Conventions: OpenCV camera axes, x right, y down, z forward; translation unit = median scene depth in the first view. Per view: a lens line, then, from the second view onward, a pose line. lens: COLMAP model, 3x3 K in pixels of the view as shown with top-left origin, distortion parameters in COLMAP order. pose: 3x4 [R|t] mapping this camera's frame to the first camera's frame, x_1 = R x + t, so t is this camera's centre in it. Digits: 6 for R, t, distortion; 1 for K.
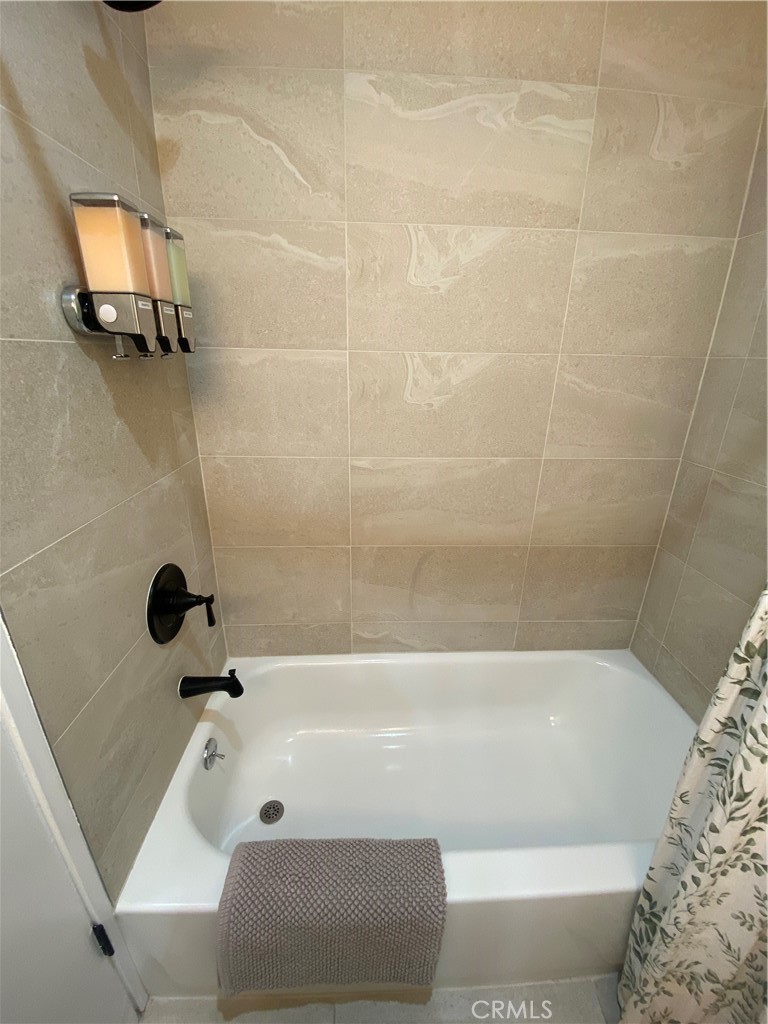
lens RADIAL K [[409.9, 0, 384.0], [0, 409.9, 512.0], [0, 0, 1]] dist [0.035602, -0.031375]
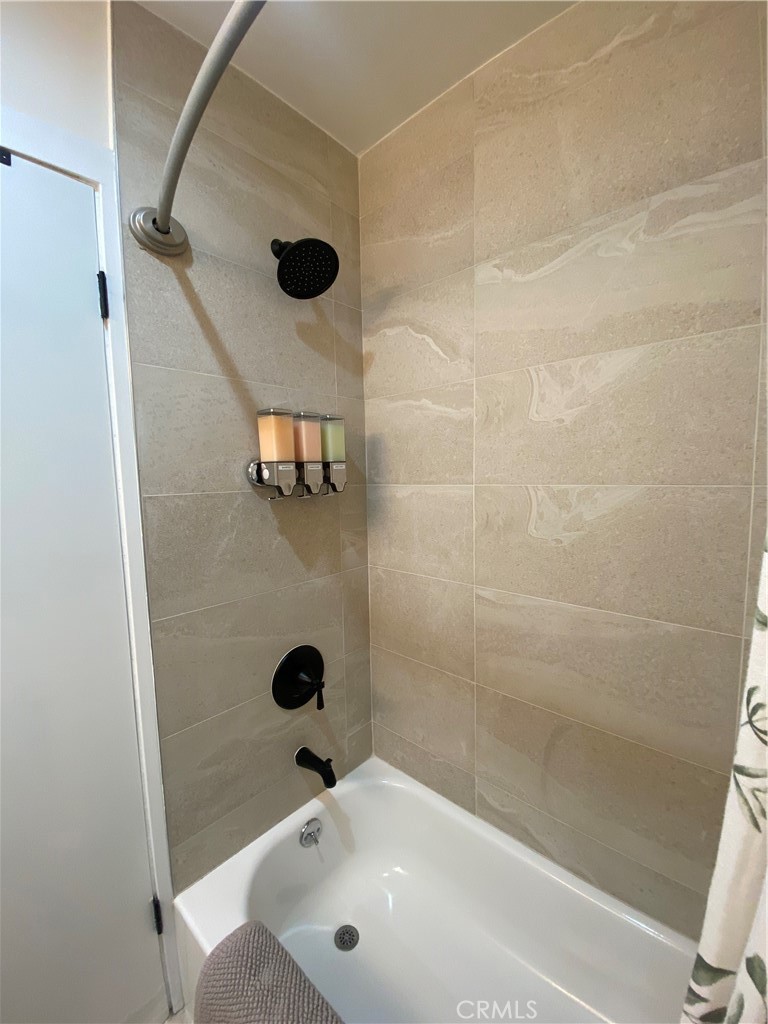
lens RADIAL K [[409.9, 0, 384.0], [0, 409.9, 512.0], [0, 0, 1]] dist [0.035602, -0.031375]
pose [[0.706274, 0.035387, -0.707054, 0.527937], [-0.215345, 0.962161, -0.166953, -0.109631], [0.674391, 0.270175, 0.687170, 0.160343]]
